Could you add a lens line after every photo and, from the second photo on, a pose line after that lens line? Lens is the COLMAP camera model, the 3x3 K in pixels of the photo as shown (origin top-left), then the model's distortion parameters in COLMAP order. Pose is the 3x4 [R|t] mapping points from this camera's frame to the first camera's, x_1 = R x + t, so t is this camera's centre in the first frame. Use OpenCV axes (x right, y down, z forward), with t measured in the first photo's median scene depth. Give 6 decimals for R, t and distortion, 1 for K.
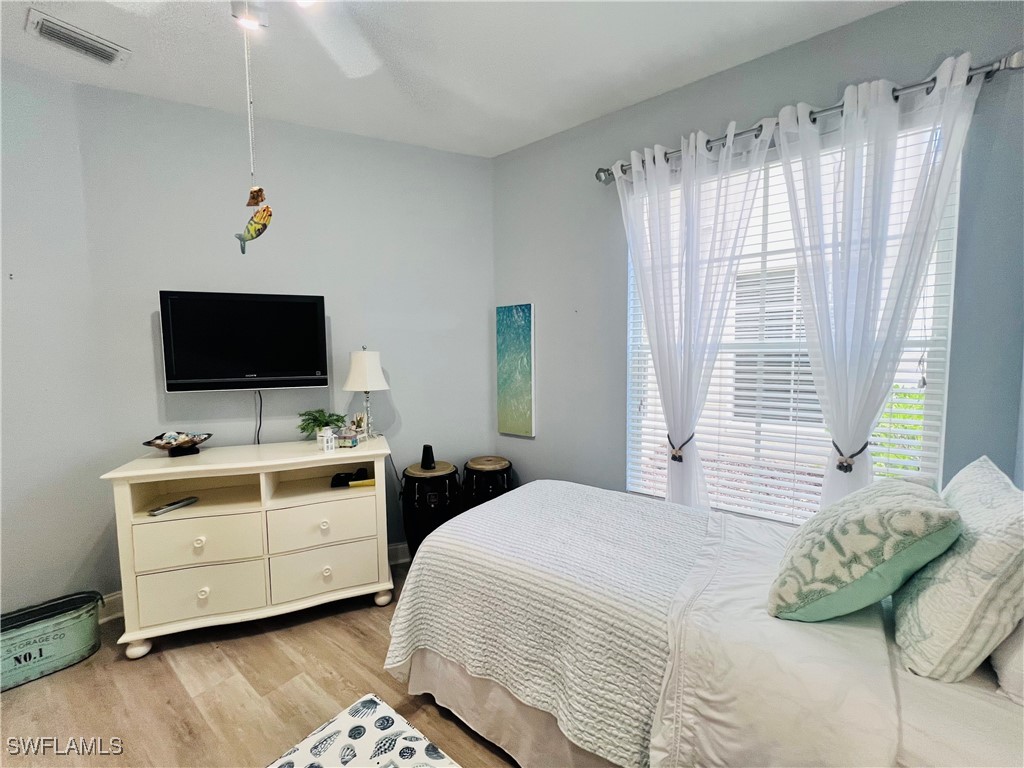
lens RADIAL K [[411.9, 0, 509.5], [0, 411.9, 384.9], [0, 0, 1]] dist [-0.002623, 0.000108]
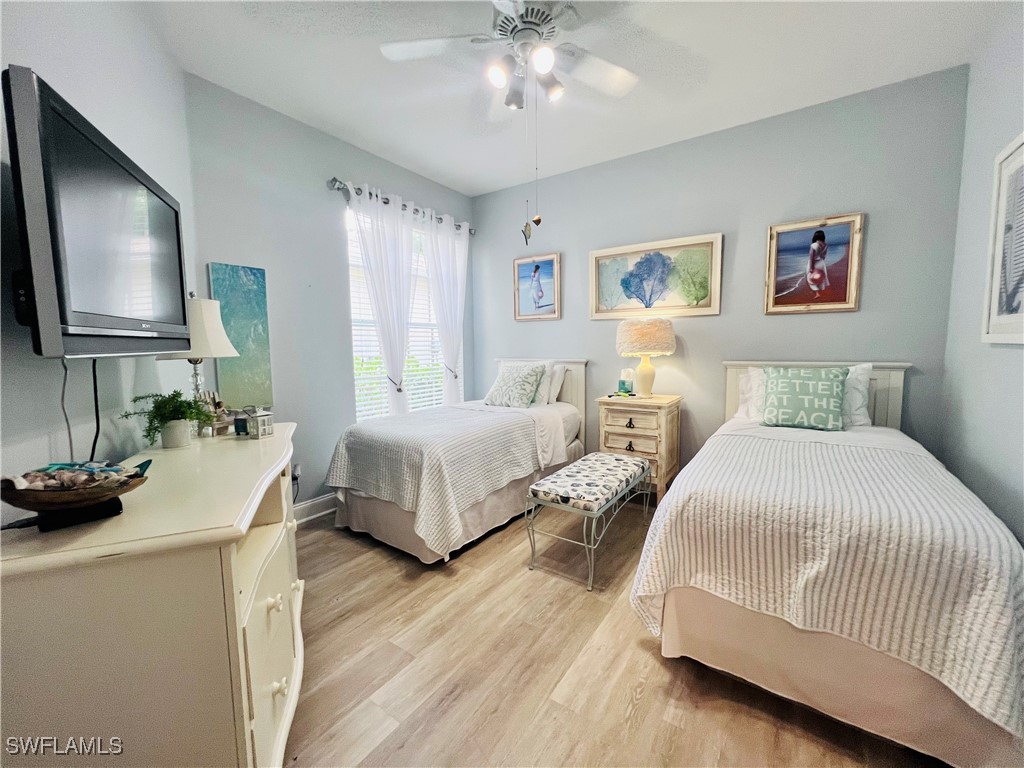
lens RADIAL K [[411.9, 0, 509.5], [0, 411.9, 384.9], [0, 0, 1]] dist [-0.002623, 0.000108]
pose [[-0.050090, -0.091126, 0.994579, -1.030498], [0.081109, 0.992168, 0.094990, 0.030518], [-0.995446, 0.085428, -0.042307, 0.518591]]
